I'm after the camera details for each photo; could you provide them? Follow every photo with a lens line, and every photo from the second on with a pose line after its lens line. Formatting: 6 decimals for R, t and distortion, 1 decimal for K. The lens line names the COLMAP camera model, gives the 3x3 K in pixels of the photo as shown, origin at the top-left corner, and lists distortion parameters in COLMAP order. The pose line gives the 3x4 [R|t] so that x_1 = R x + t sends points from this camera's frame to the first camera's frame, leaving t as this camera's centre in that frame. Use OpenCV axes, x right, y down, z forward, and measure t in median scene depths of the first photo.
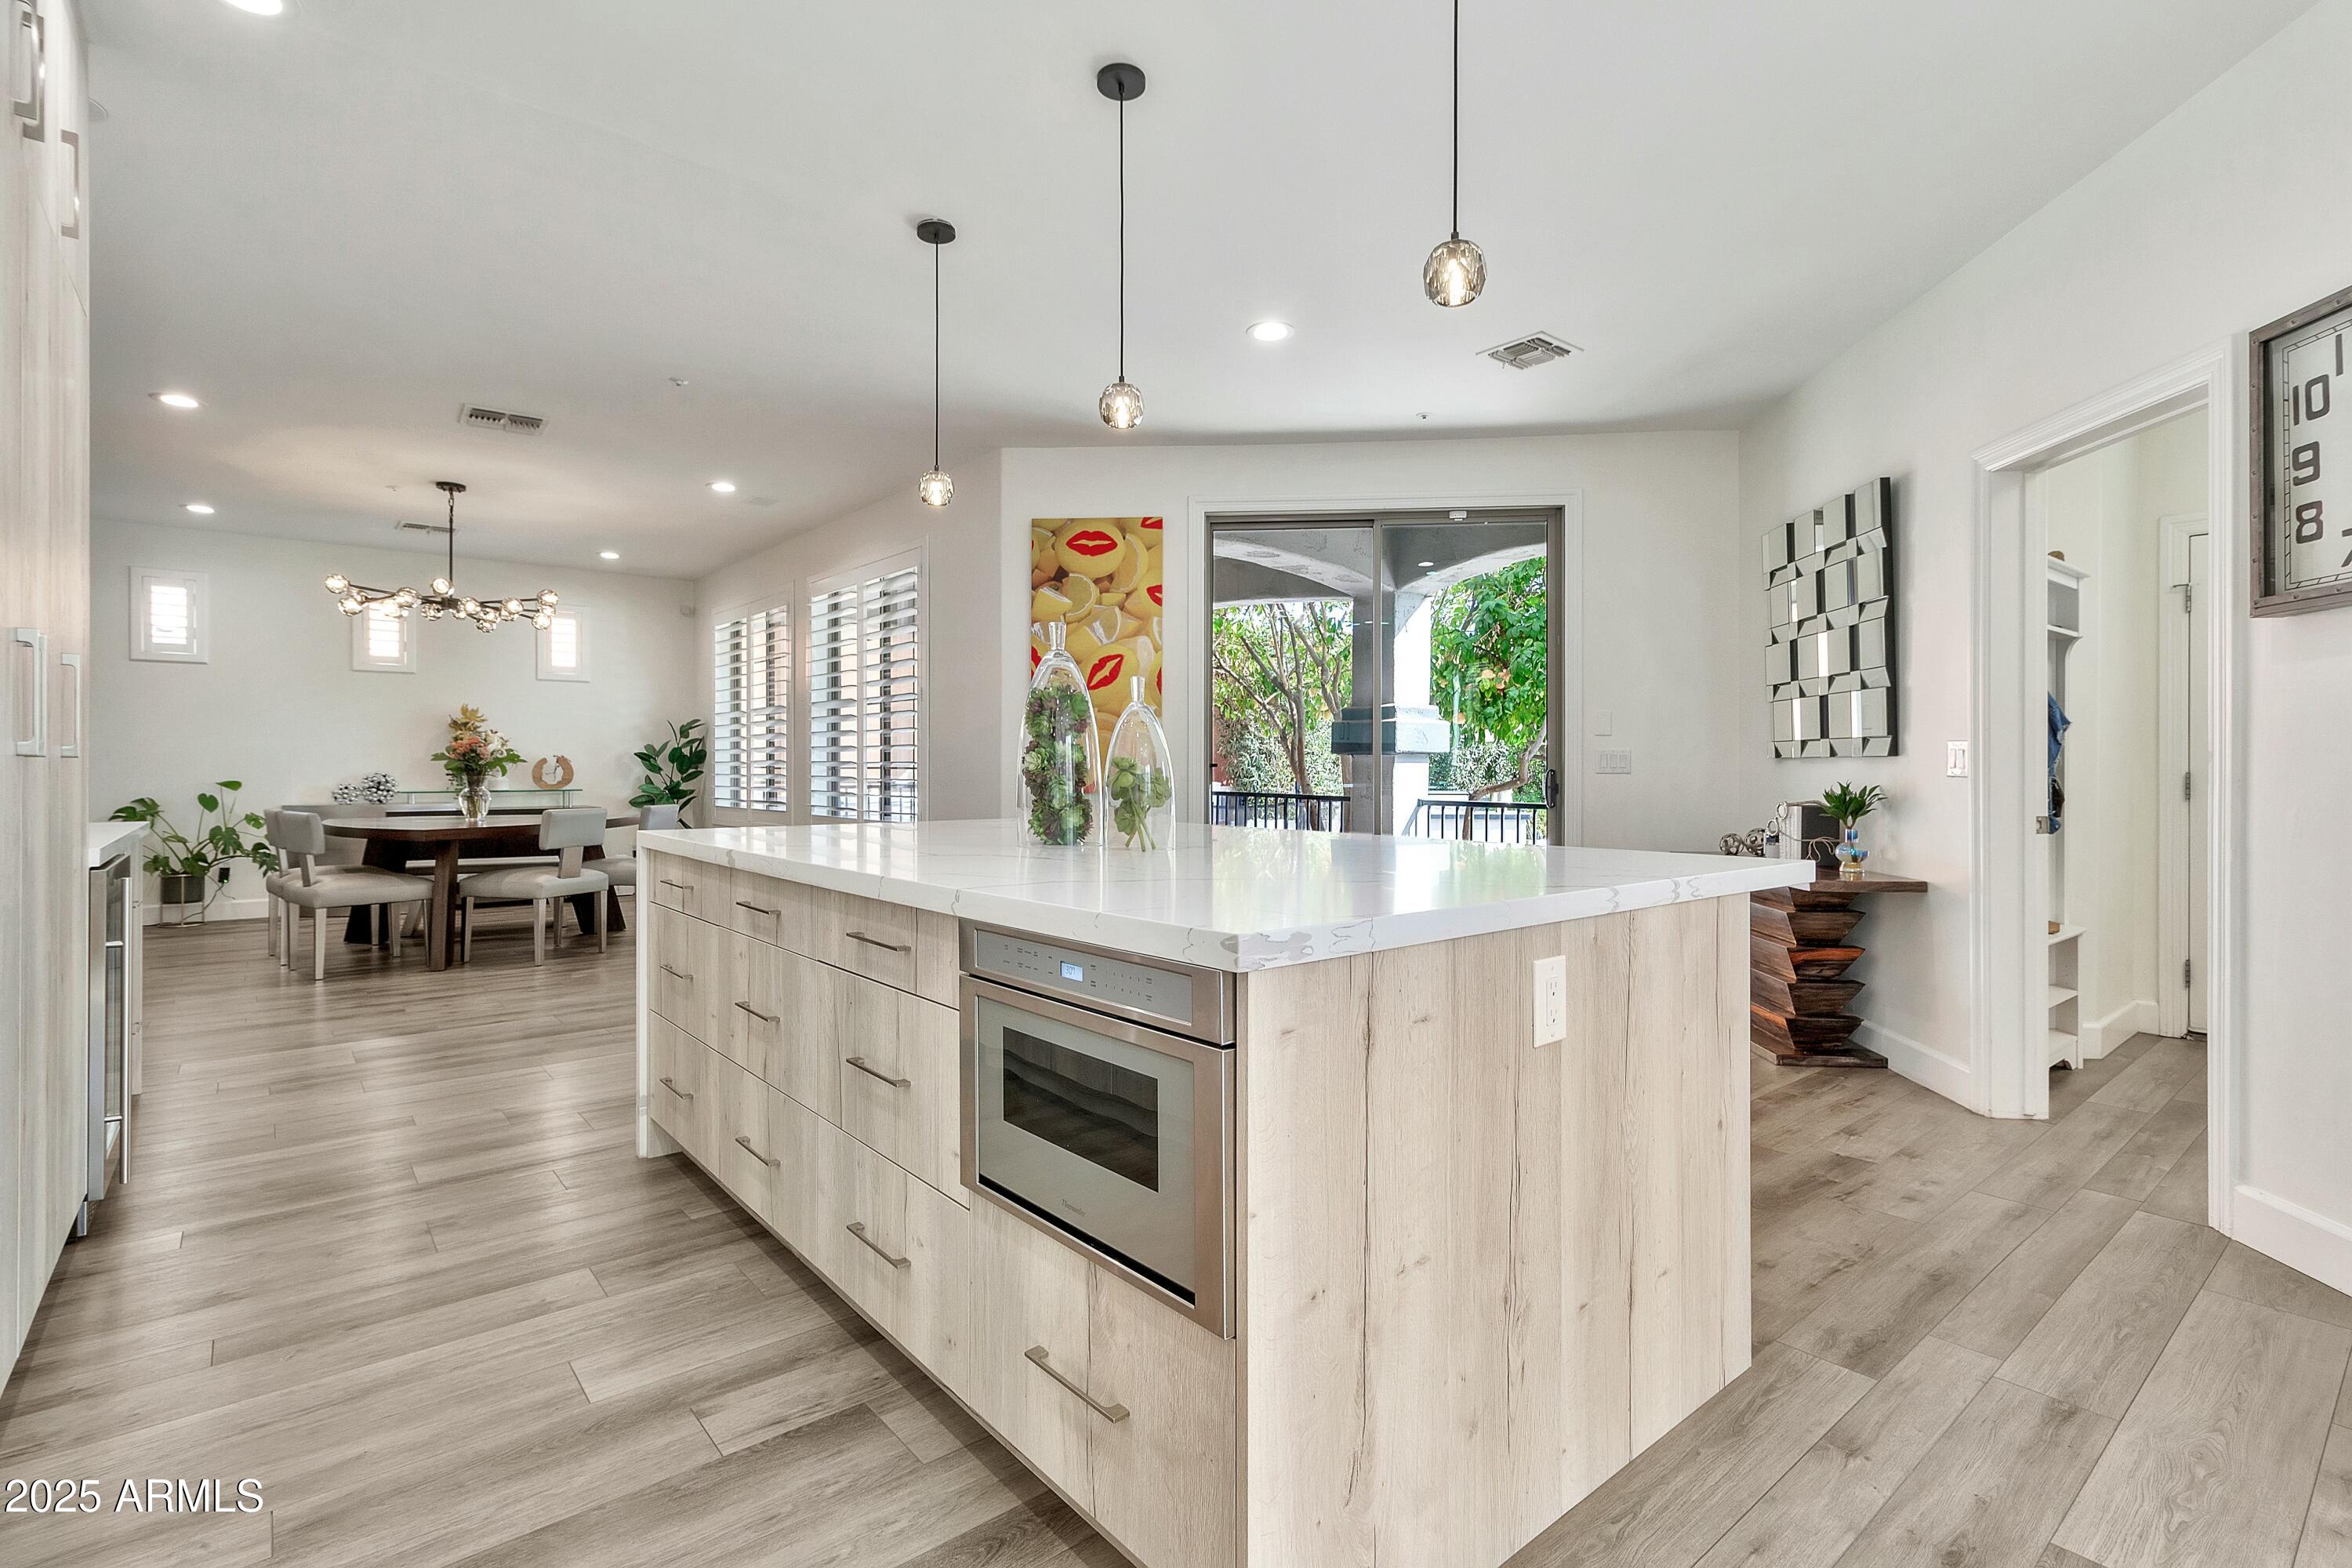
lens RADIAL K [[1104.3, 0, 1187.0], [0, 1104.3, 773.8], [0, 0, 1]] dist [0.004432, 0.000477]
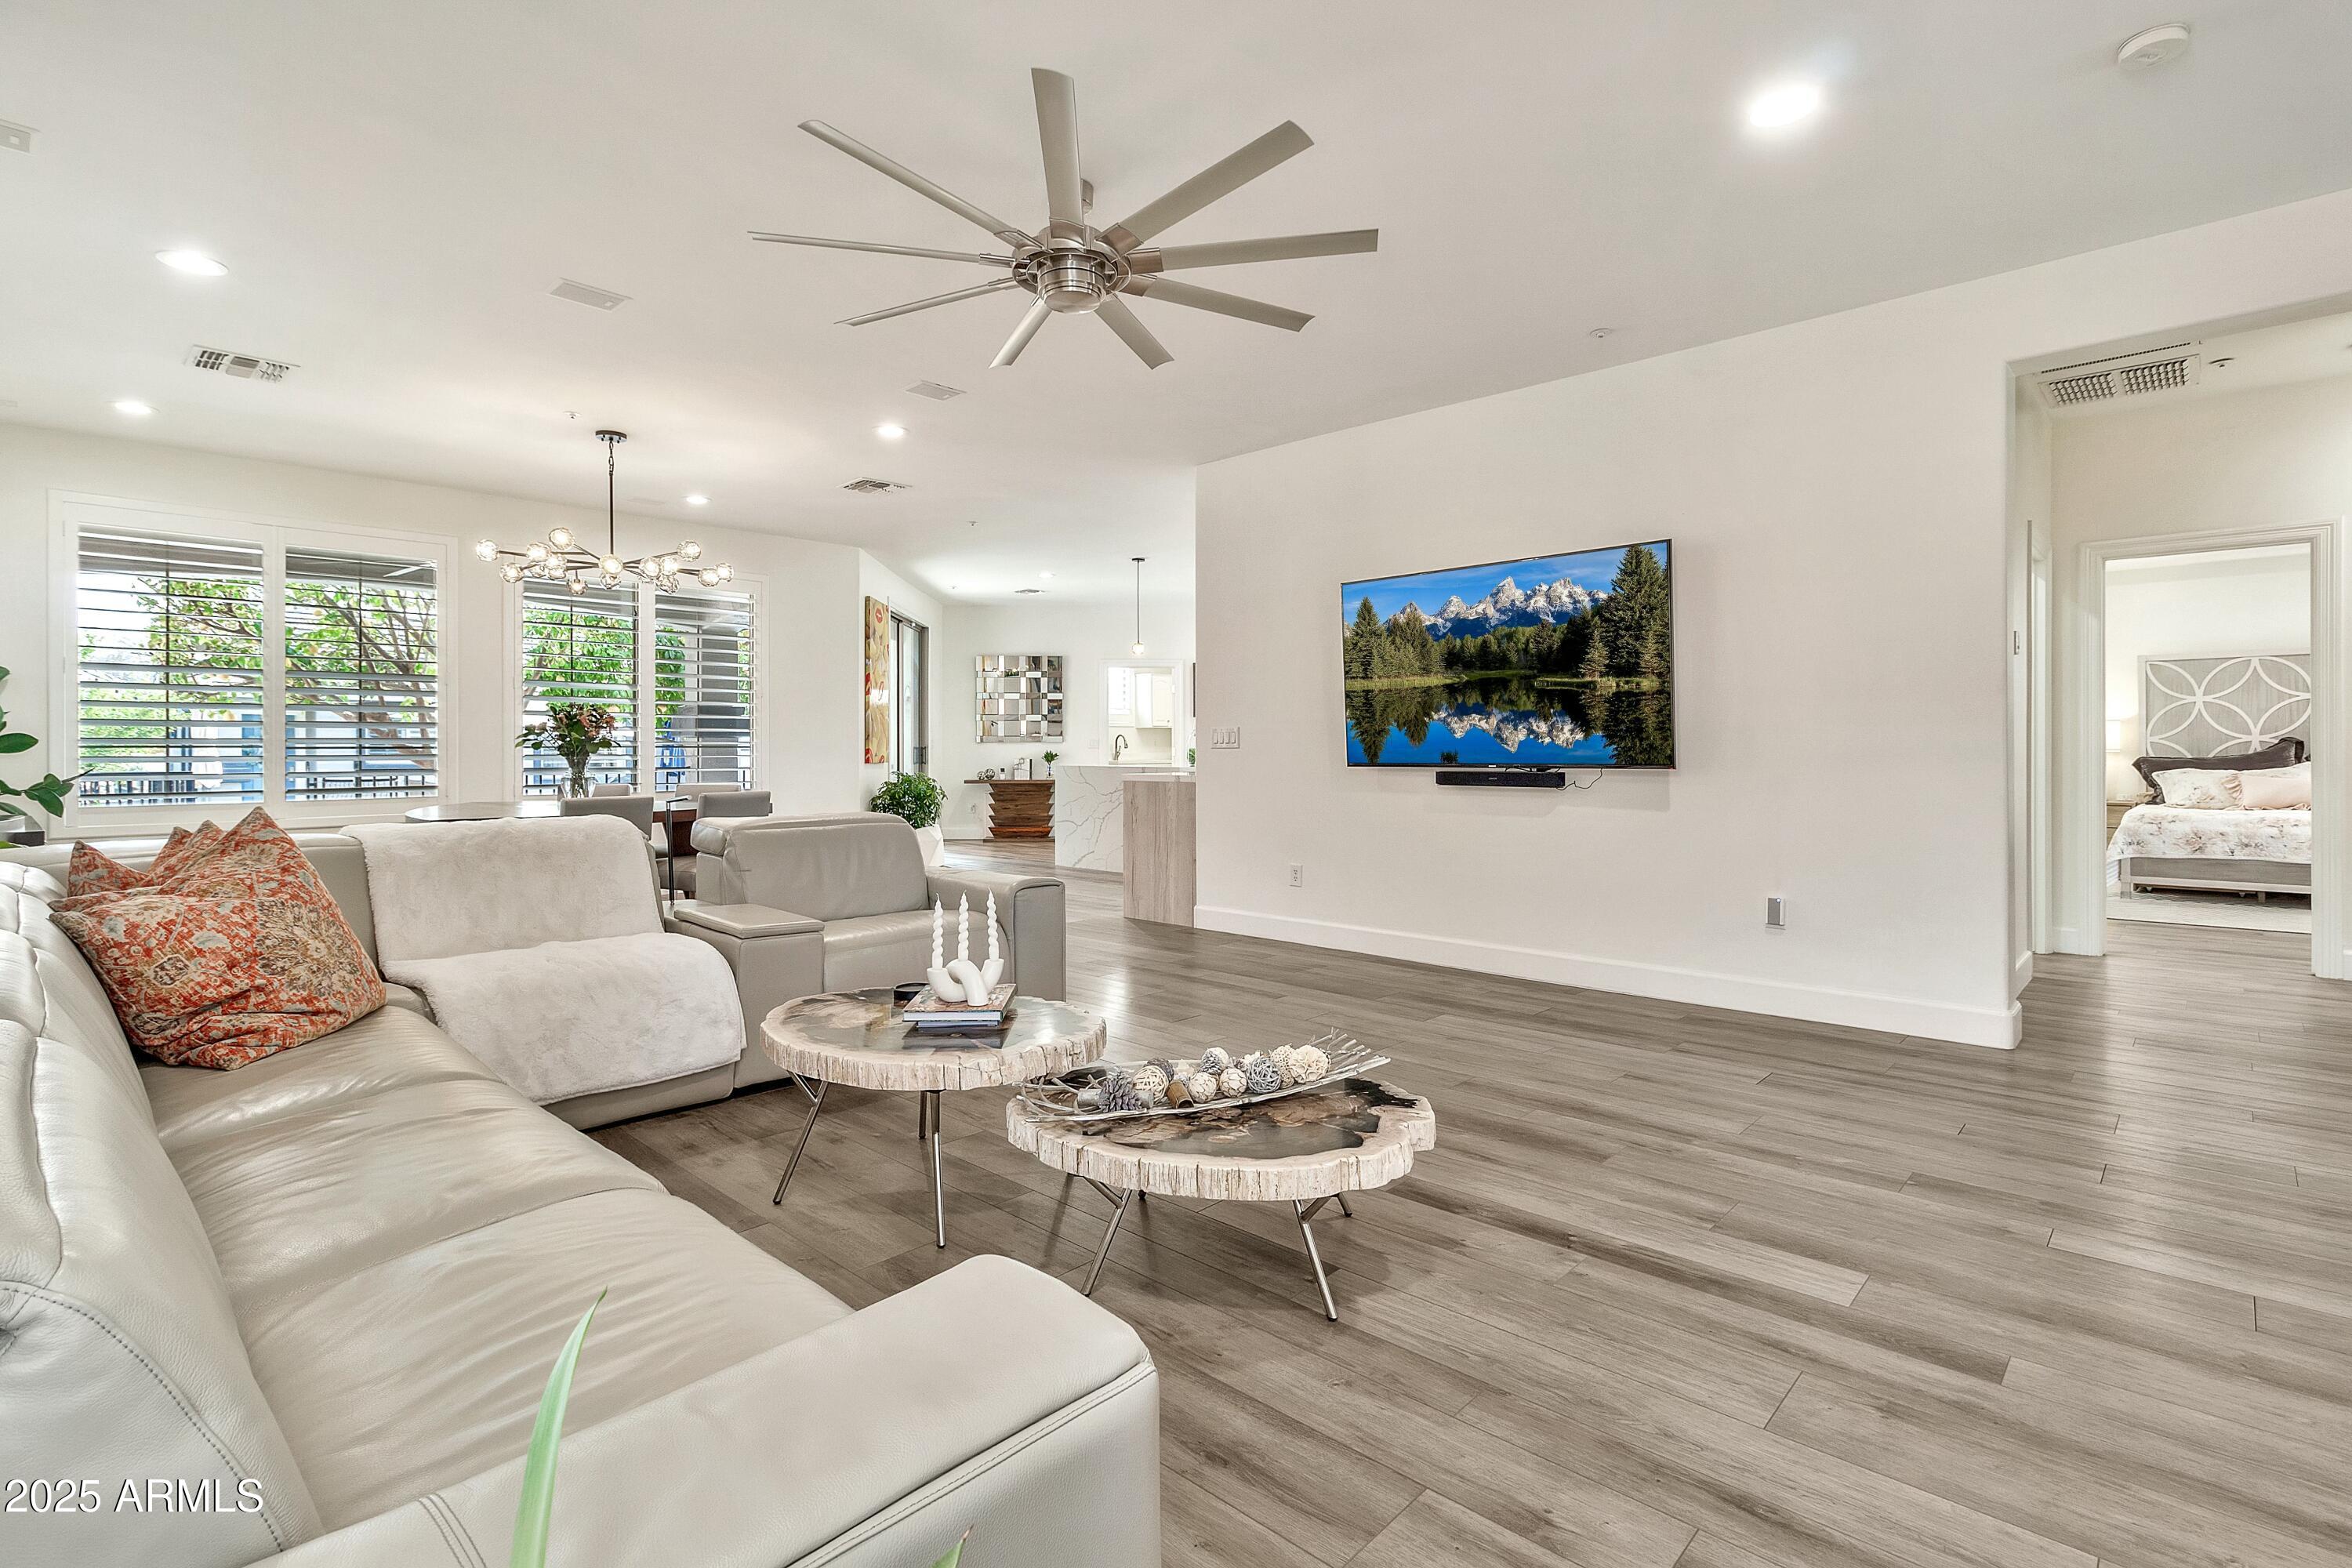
lens RADIAL K [[1126.1, 0, 1169.5], [0, 1126.1, 745.5], [0, 0, 1]] dist [-0.001695, -0.000126]
pose [[-0.110720, -0.000957, 0.993851, -1.870834], [0.008885, 0.999959, 0.001952, -0.006999], [-0.993812, 0.009046, -0.110707, 0.745475]]
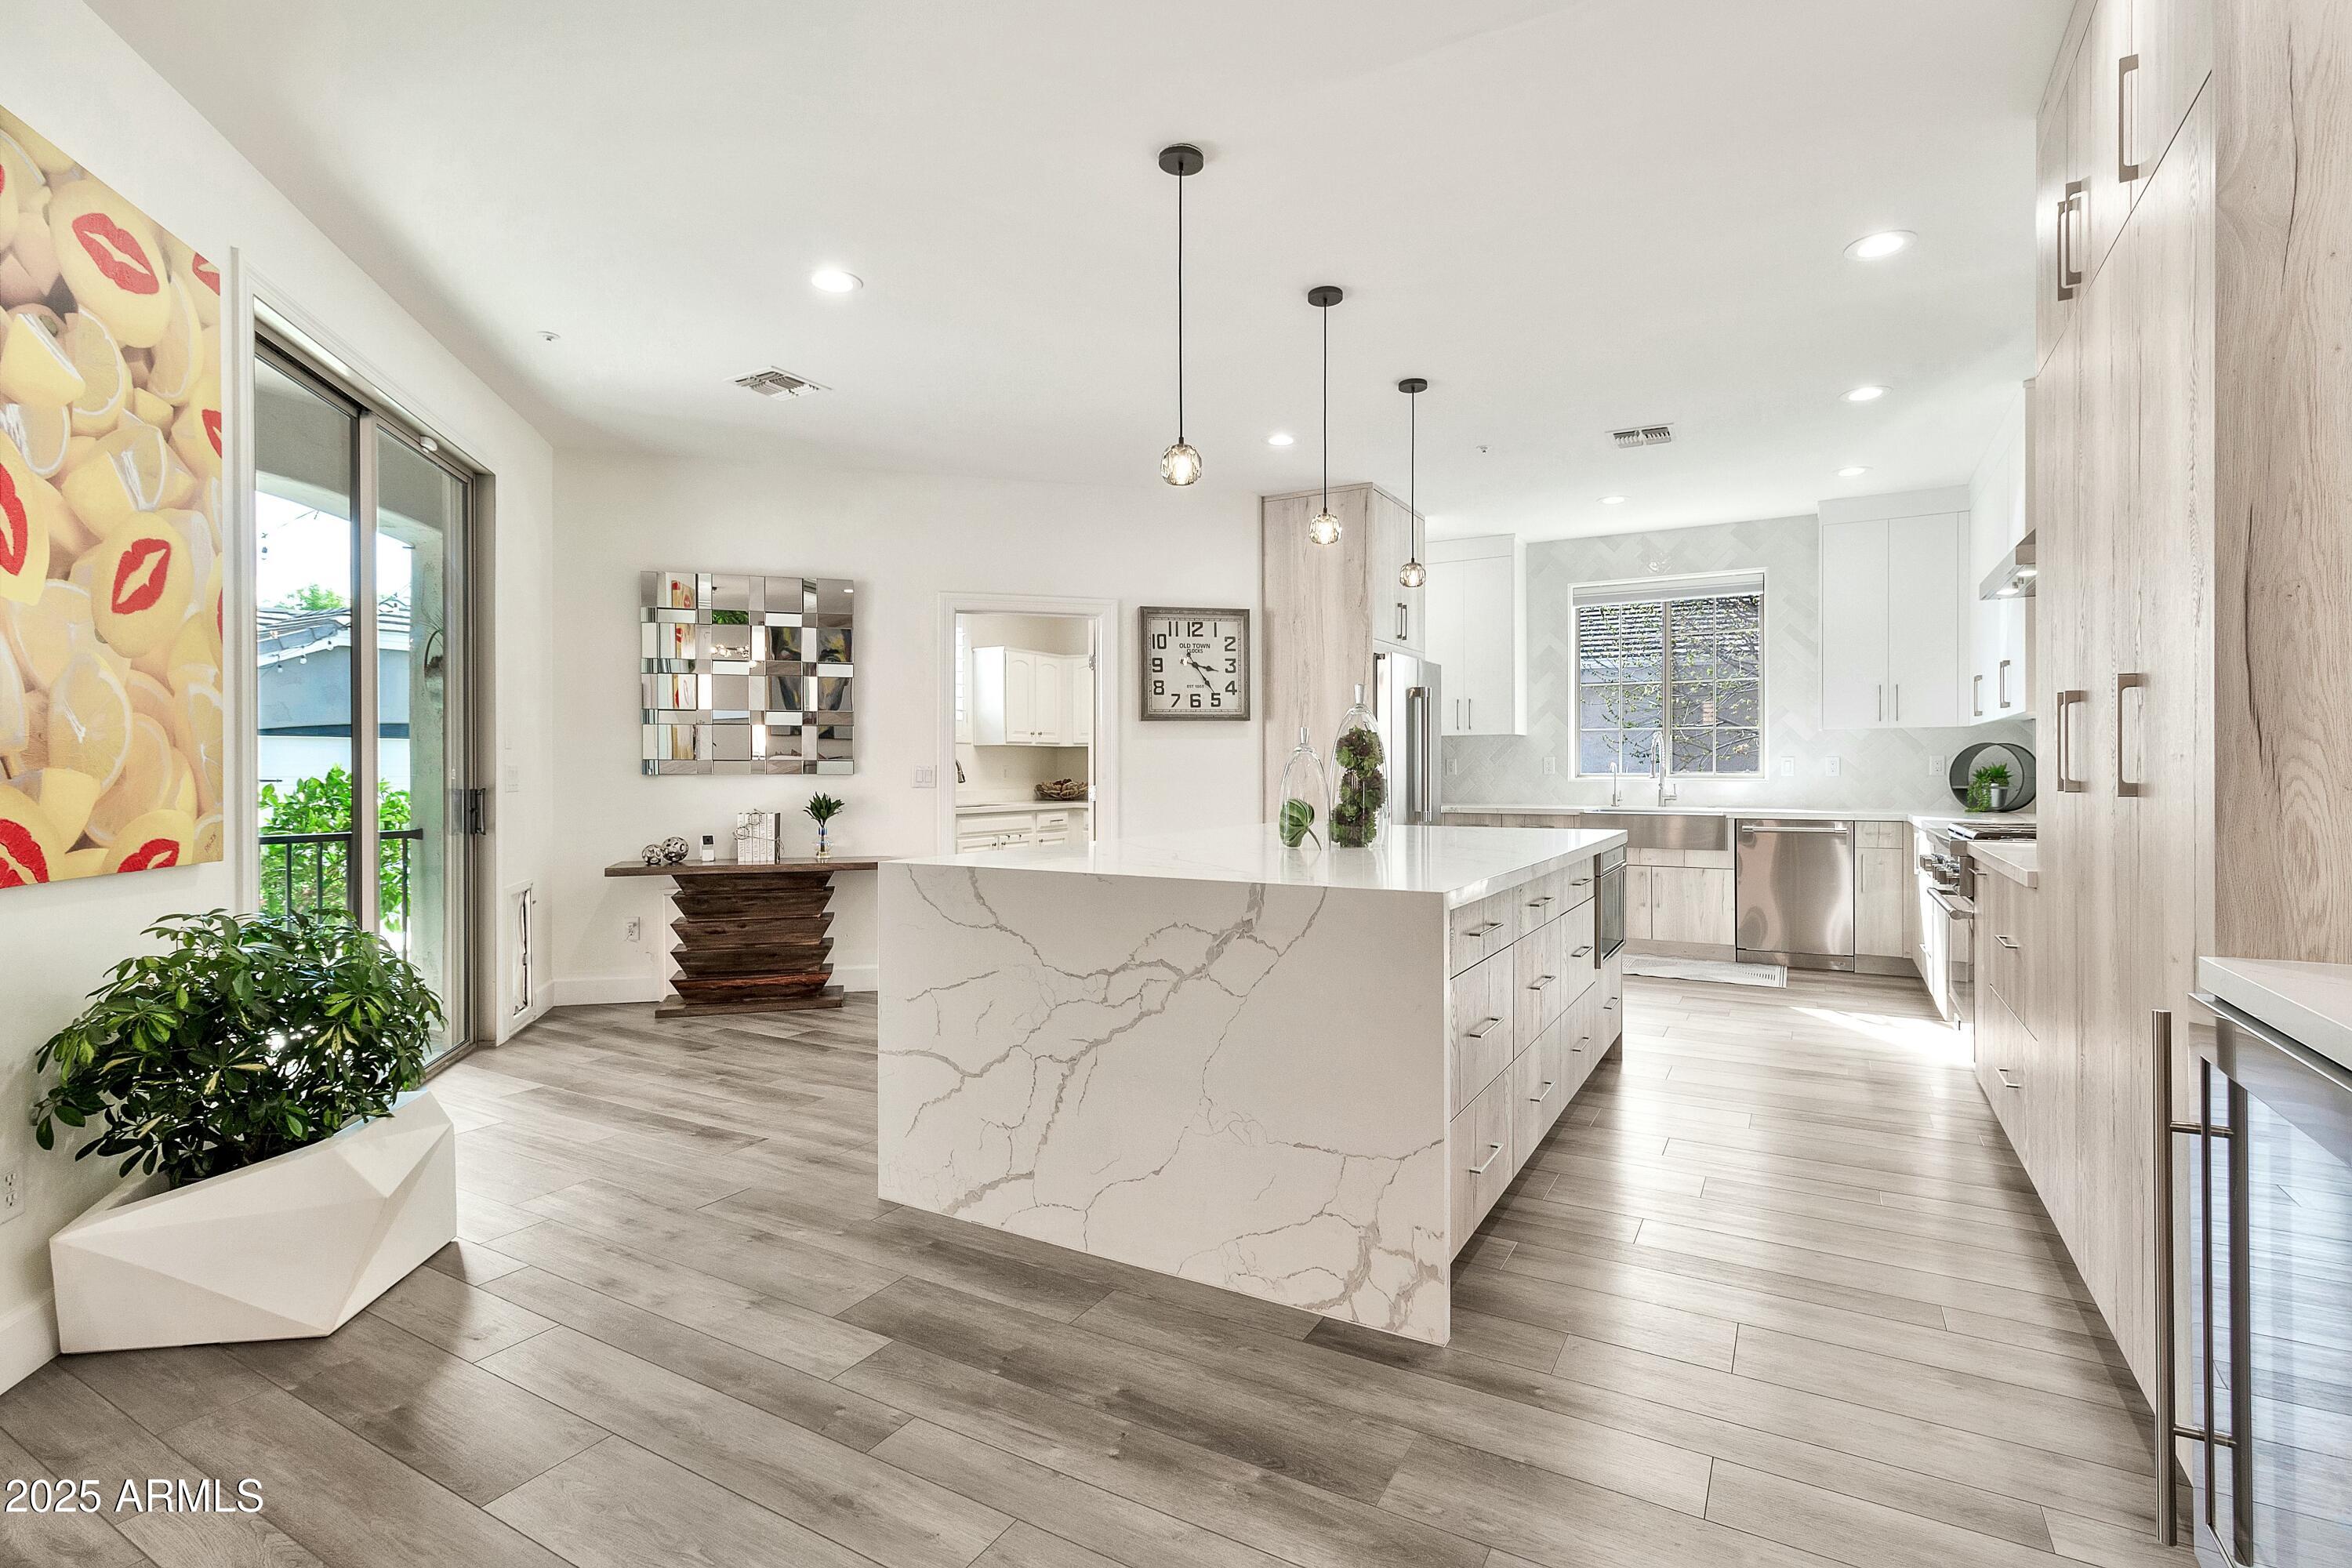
lens RADIAL K [[1094.8, 0, 1176.0], [0, 1094.8, 784.0], [0, 0, 1]] dist [0.000944, 0.000542]
pose [[-0.339810, -0.012774, 0.940407, -0.603160], [0.005463, 0.999864, 0.015555, -0.017000], [-0.940478, 0.010423, -0.339694, 0.769585]]
